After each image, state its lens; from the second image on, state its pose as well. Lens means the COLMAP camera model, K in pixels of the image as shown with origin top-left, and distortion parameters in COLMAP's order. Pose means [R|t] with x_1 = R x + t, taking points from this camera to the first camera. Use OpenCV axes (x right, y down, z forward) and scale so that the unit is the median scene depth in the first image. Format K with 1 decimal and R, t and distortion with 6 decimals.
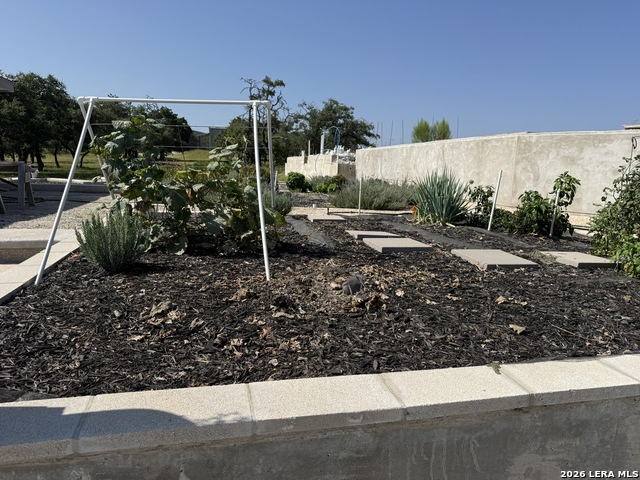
lens RADIAL K [[447.7, 0, 320.0], [0, 447.7, 240.0], [0, 0, 1]] dist [0.092347, -0.136778]
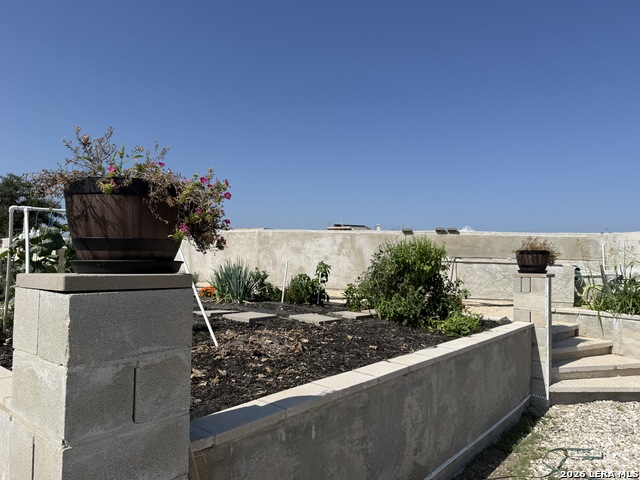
lens RADIAL K [[447.7, 0, 320.0], [0, 447.7, 240.0], [0, 0, 1]] dist [0.092347, -0.136778]
pose [[0.791988, 0.011129, 0.610435, -0.367253], [0.099500, 0.984114, -0.147035, 0.002411], [-0.602374, 0.177188, 0.778299, -0.172992]]
